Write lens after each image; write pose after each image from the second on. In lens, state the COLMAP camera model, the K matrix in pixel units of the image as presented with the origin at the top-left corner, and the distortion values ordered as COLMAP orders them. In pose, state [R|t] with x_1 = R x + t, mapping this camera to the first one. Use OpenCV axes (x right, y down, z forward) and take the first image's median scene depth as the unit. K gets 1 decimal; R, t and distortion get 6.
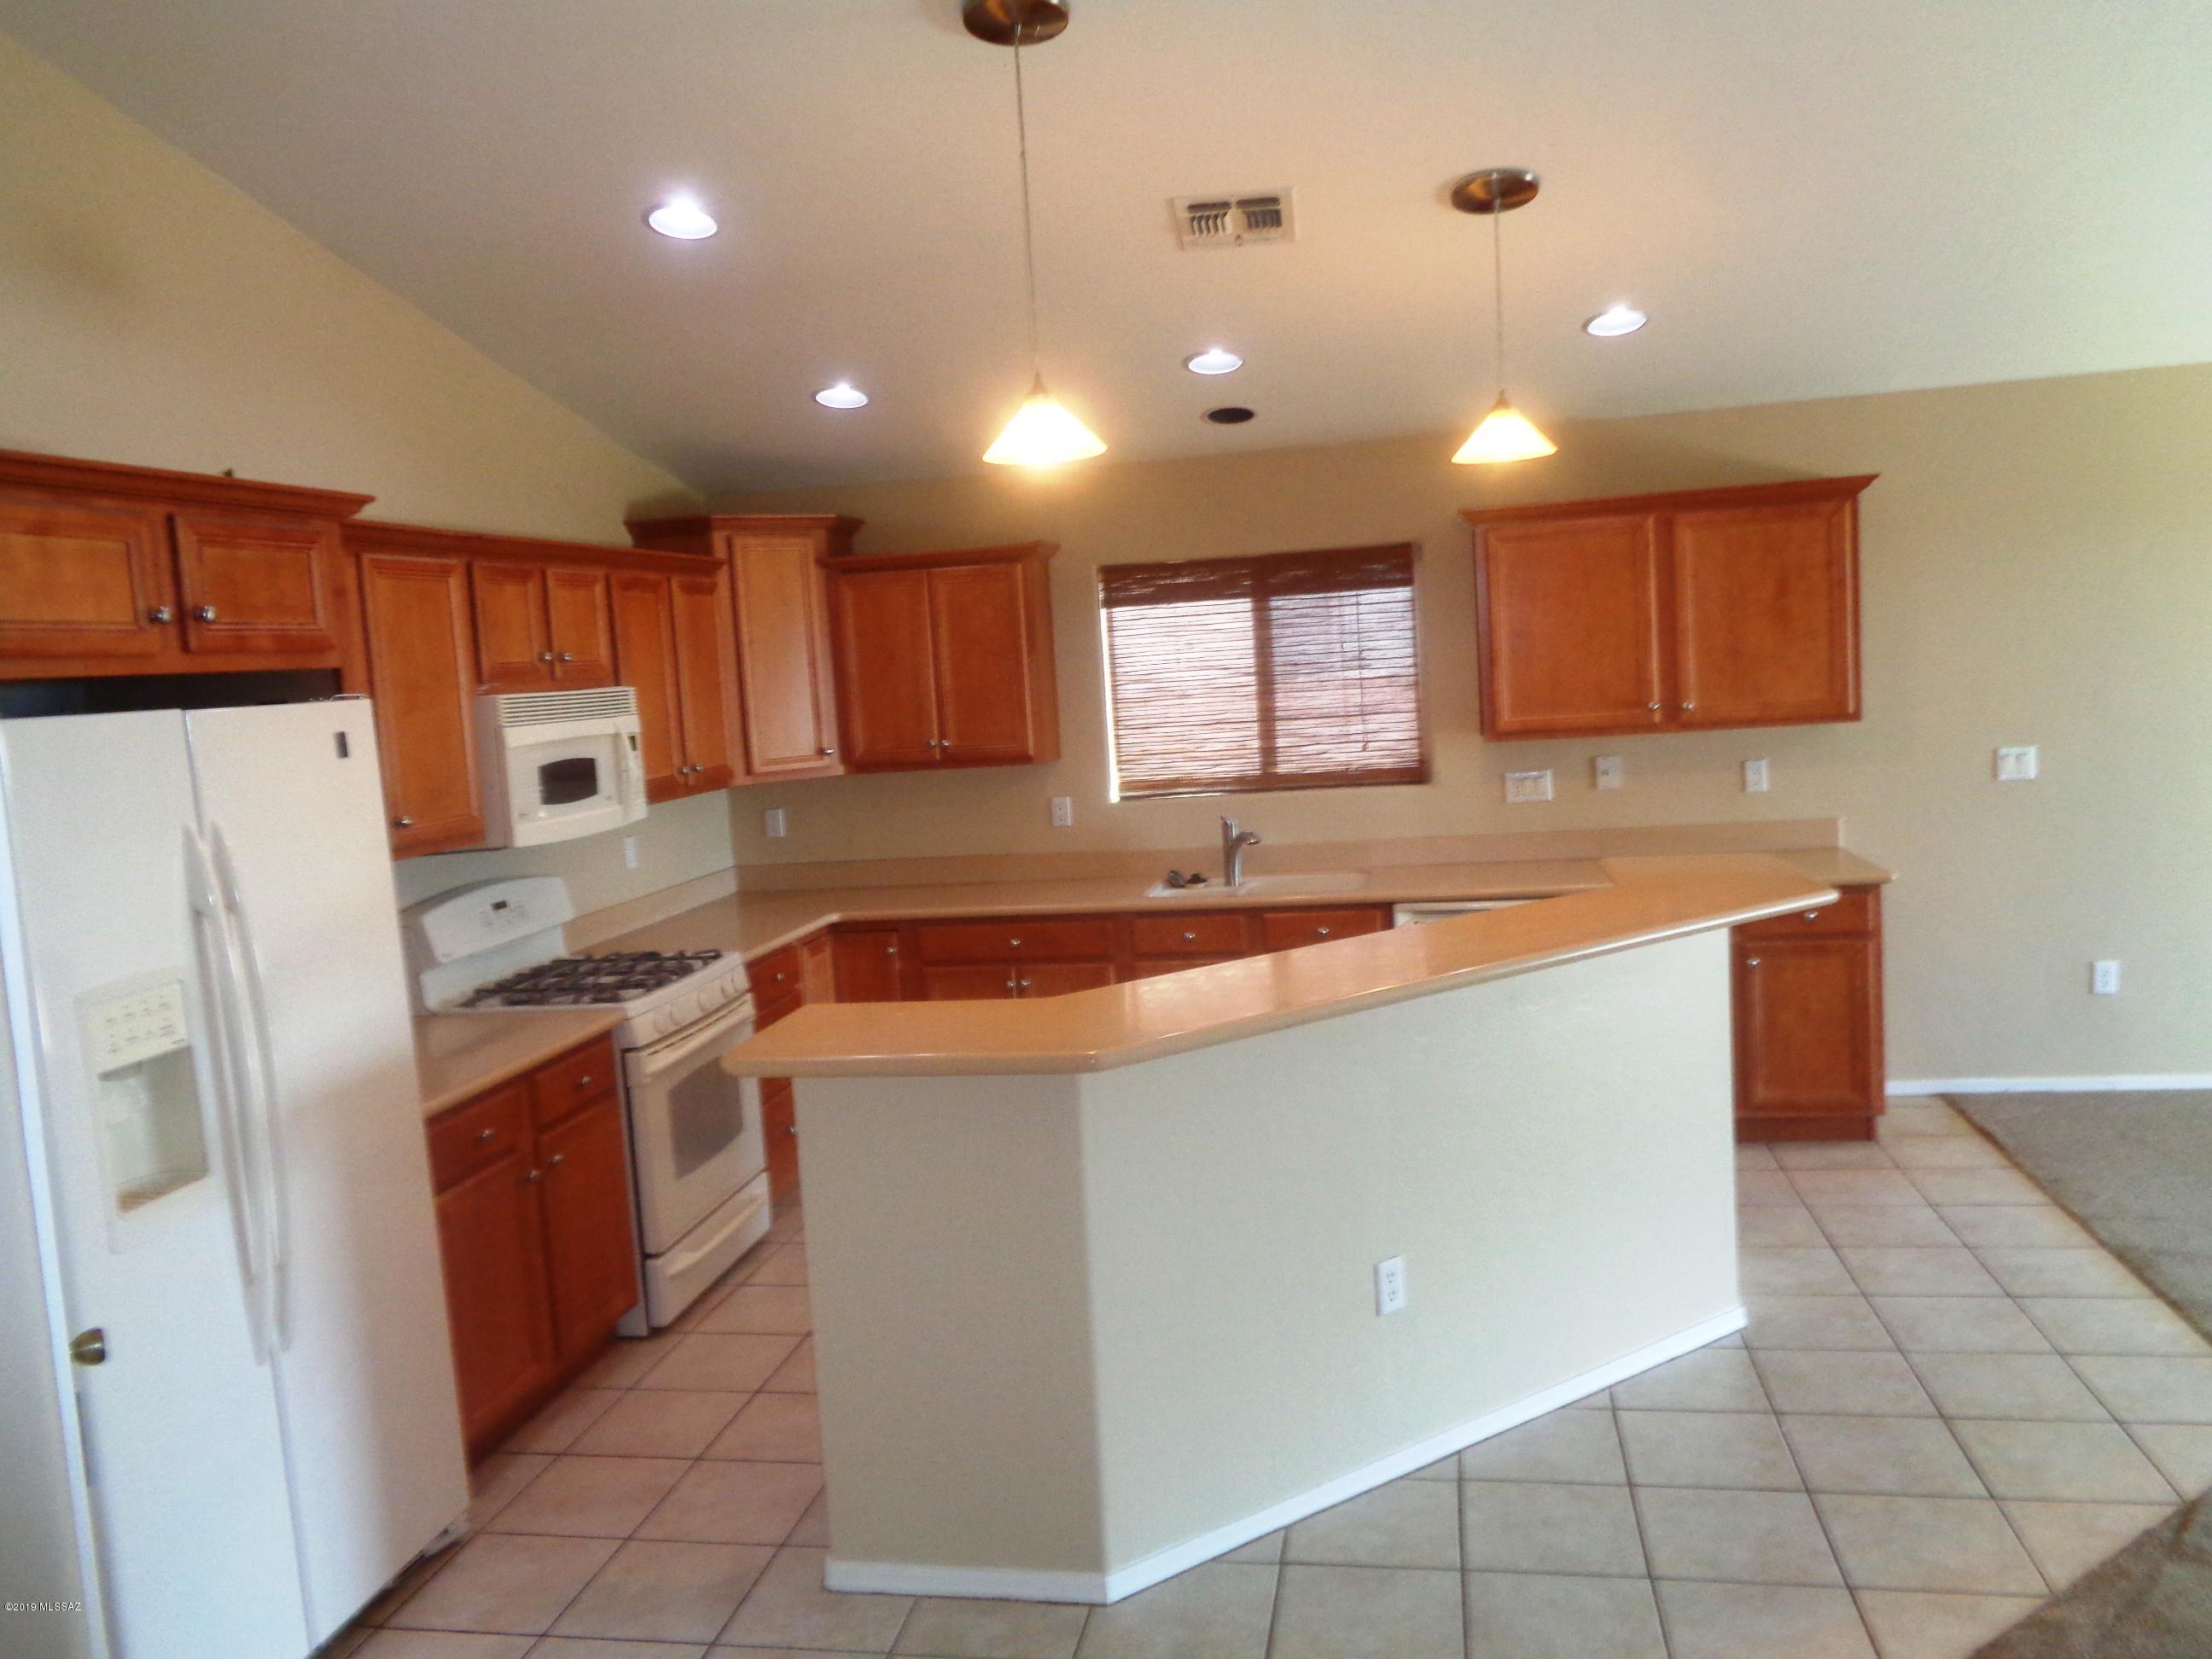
lens RADIAL K [[1666.4, 0, 1111.2], [0, 1666.4, 830.9], [0, 0, 1]] dist [0.007812, 0.002986]
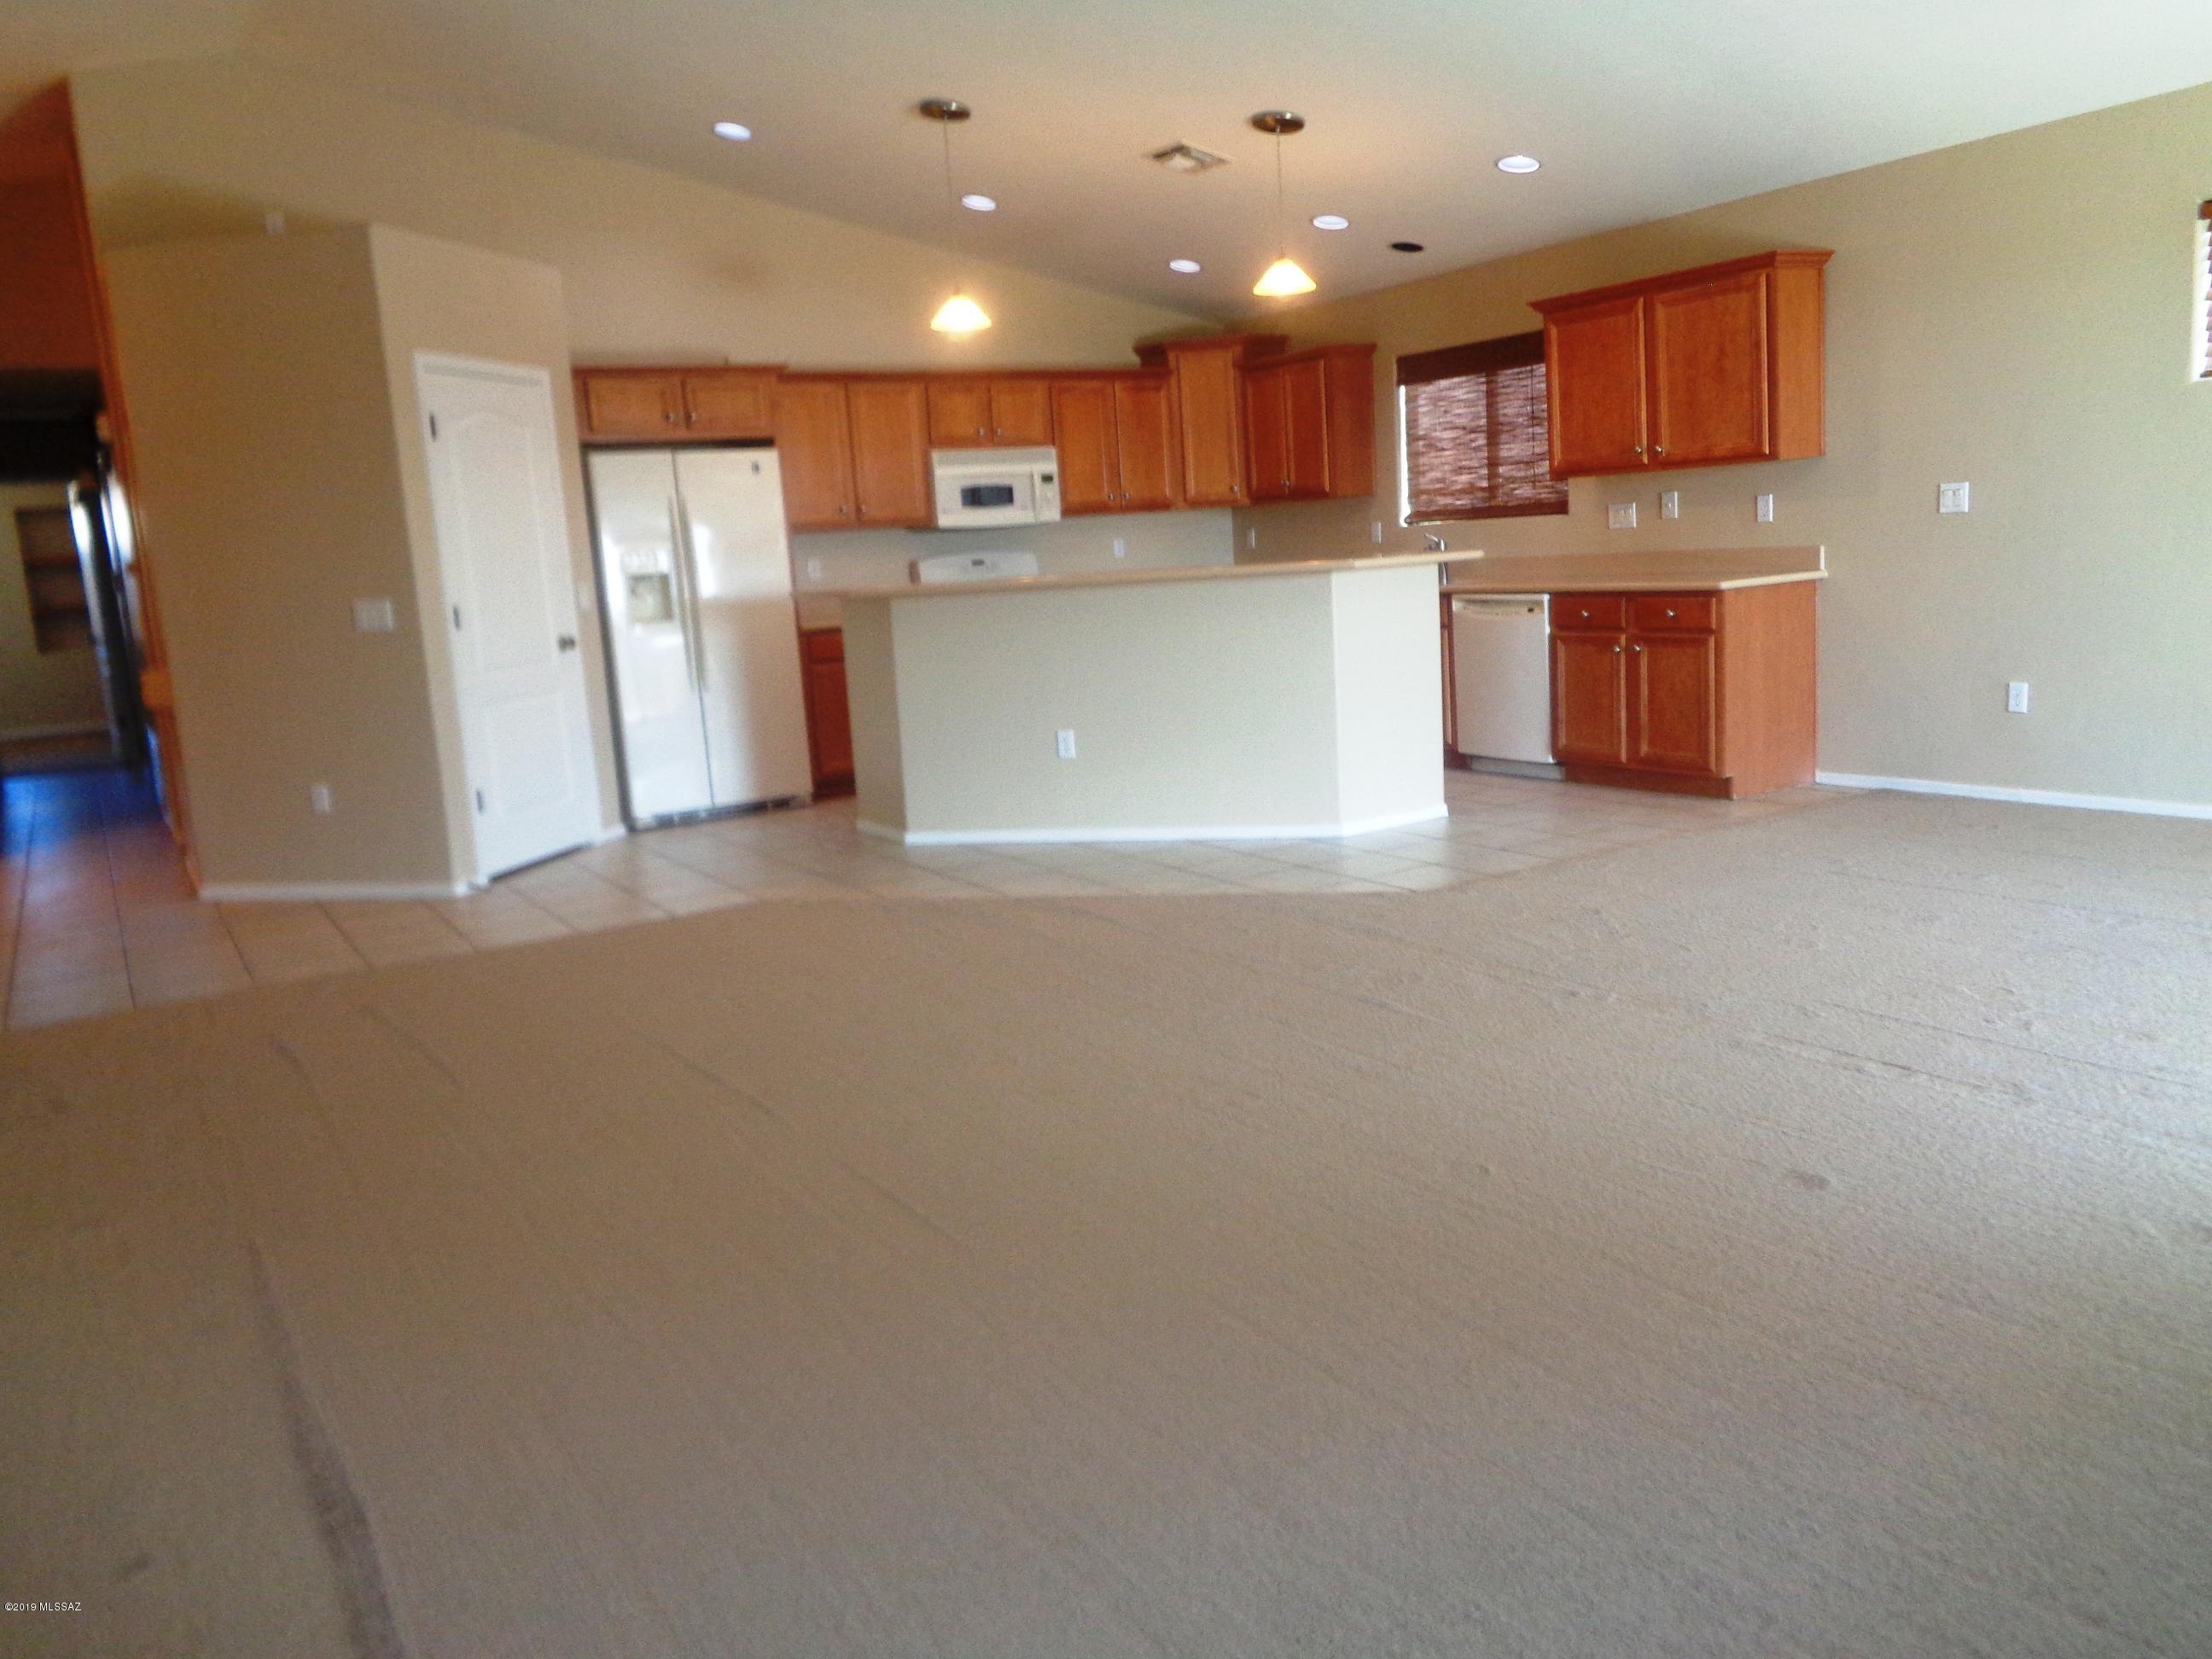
lens RADIAL K [[1641.2, 0, 1112.4], [0, 1641.2, 834.1], [0, 0, 1]] dist [-0.000968, -0.002621]
pose [[0.669902, 0.154125, -0.726276, 0.947603], [-0.056634, 0.985974, 0.156998, 0.038854], [0.740286, -0.064042, 0.669234, -0.156977]]
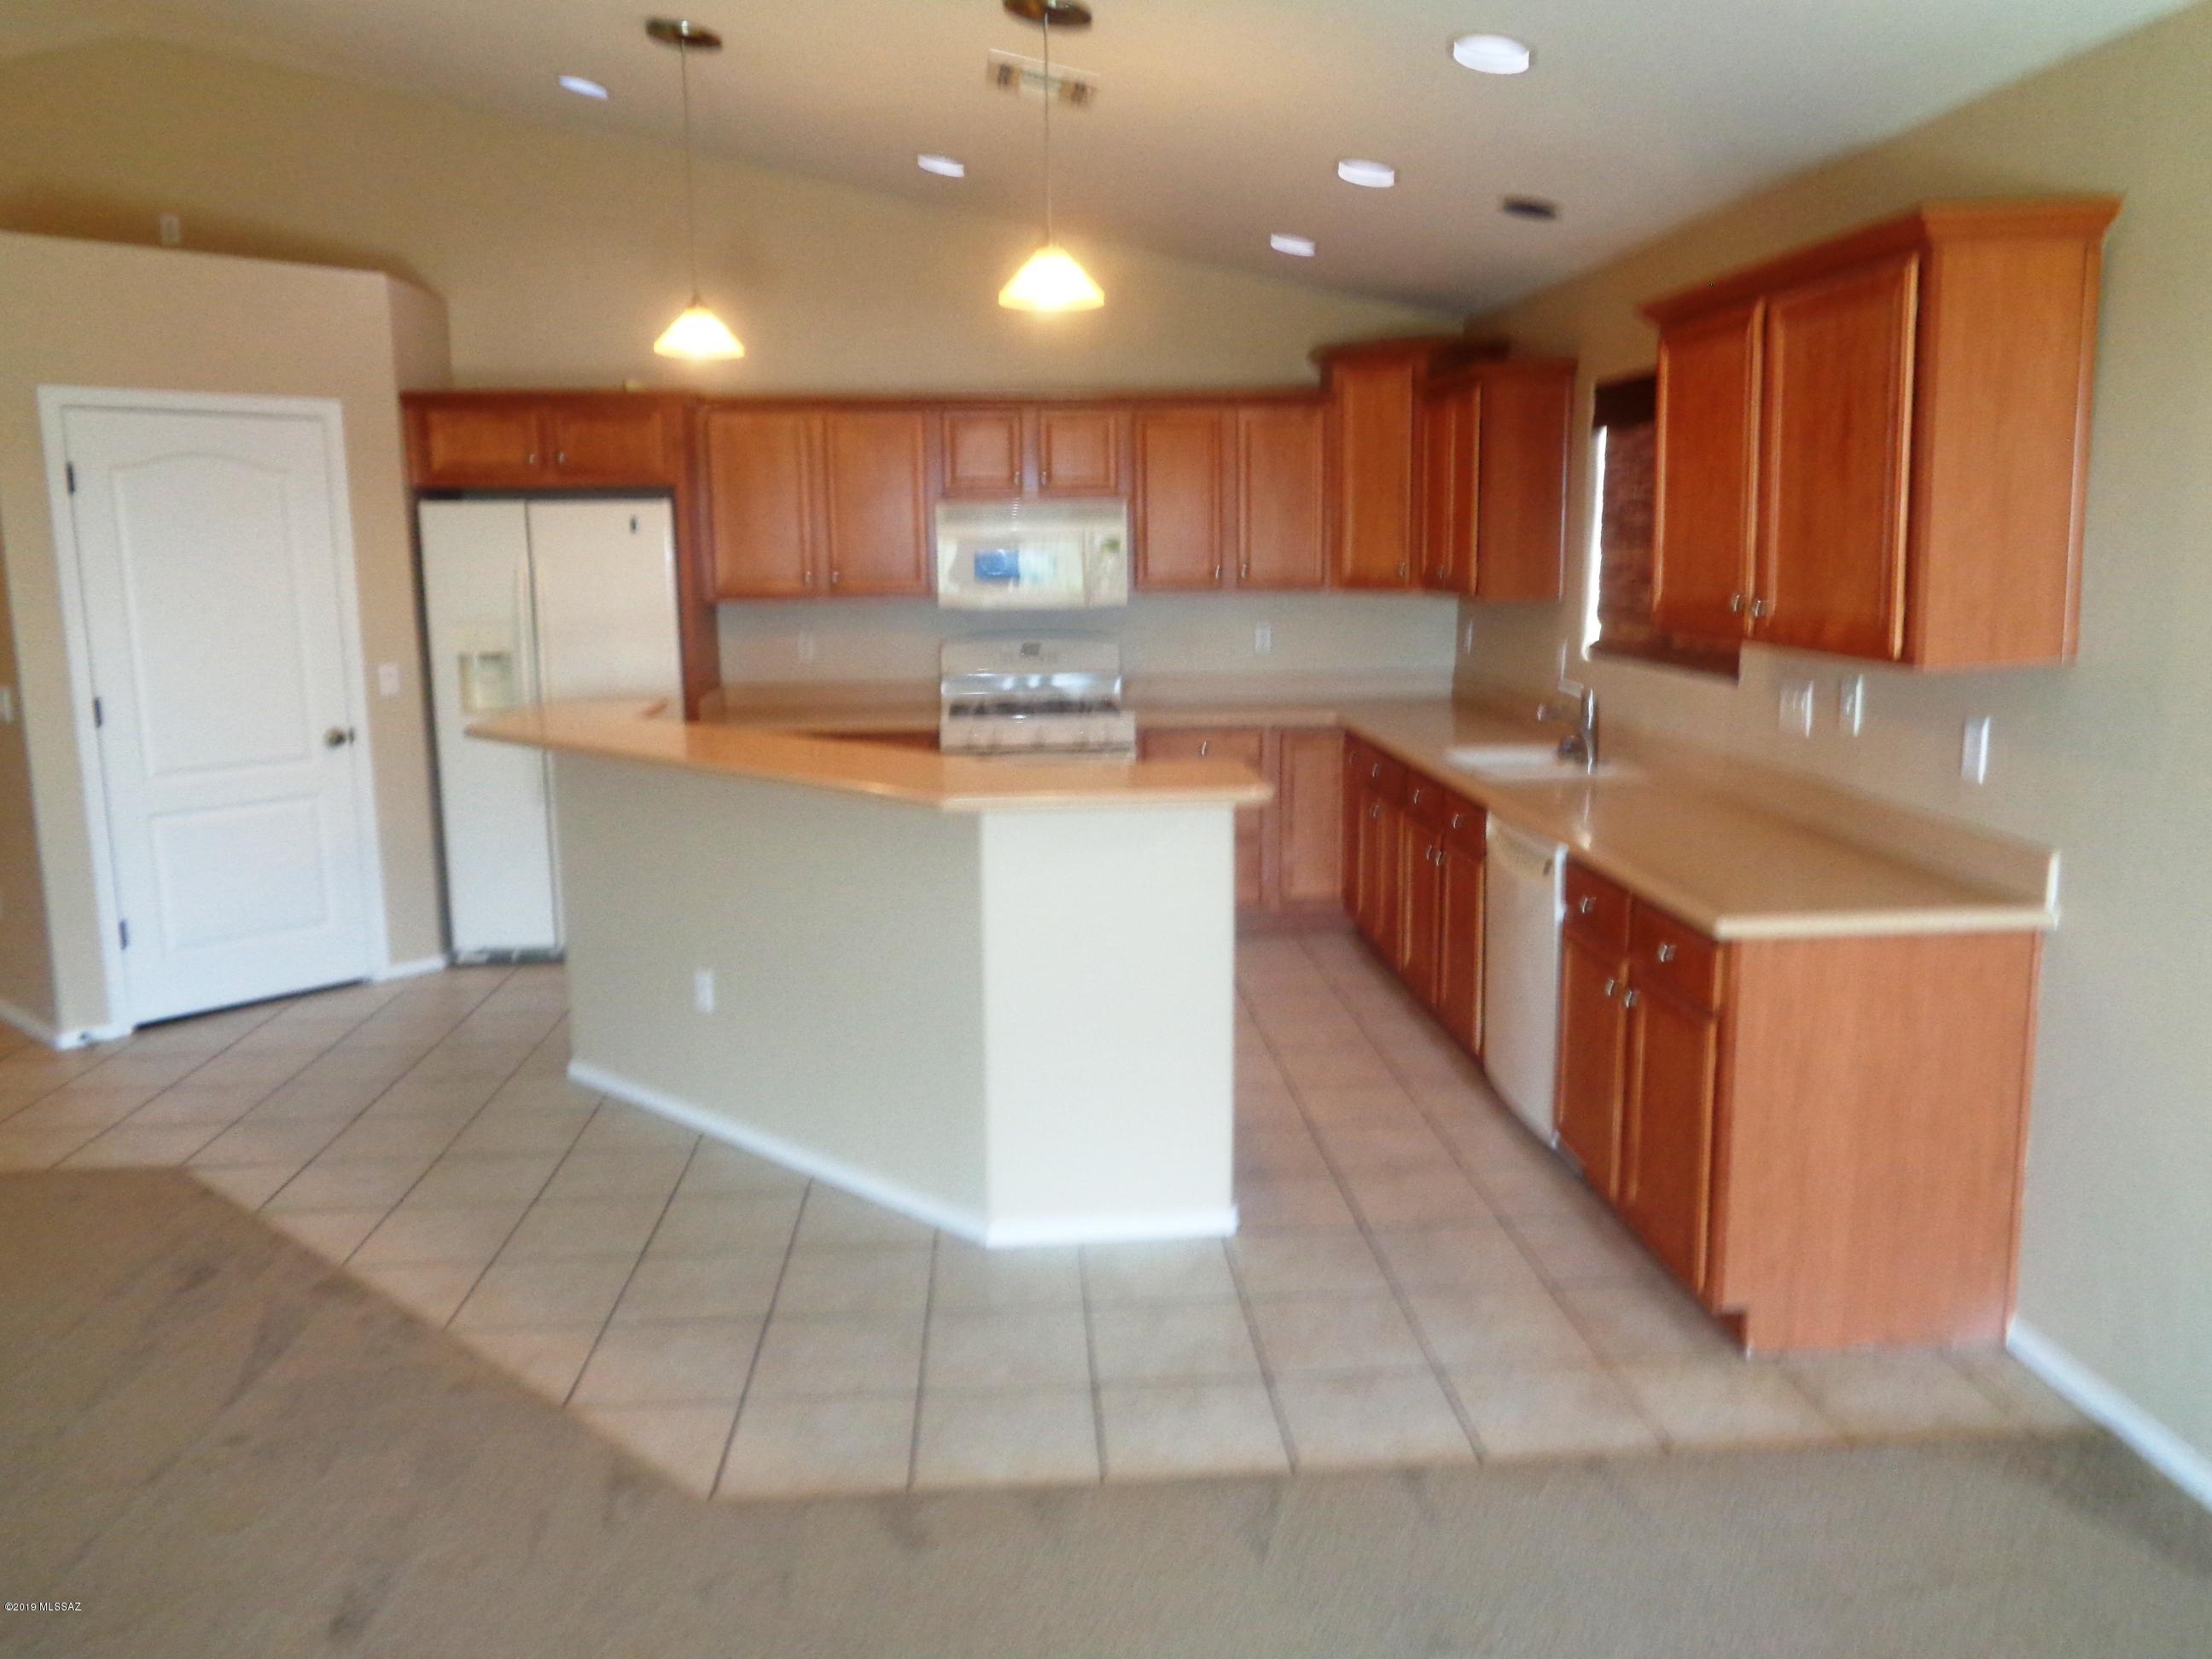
lens RADIAL K [[1666.4, 0, 1111.2], [0, 1666.4, 830.9], [0, 0, 1]] dist [0.007812, 0.002986]
pose [[0.241687, 0.234366, -0.941626, 0.842365], [-0.104716, 0.971027, 0.214806, -0.096322], [0.964687, 0.046688, 0.259226, 0.554358]]
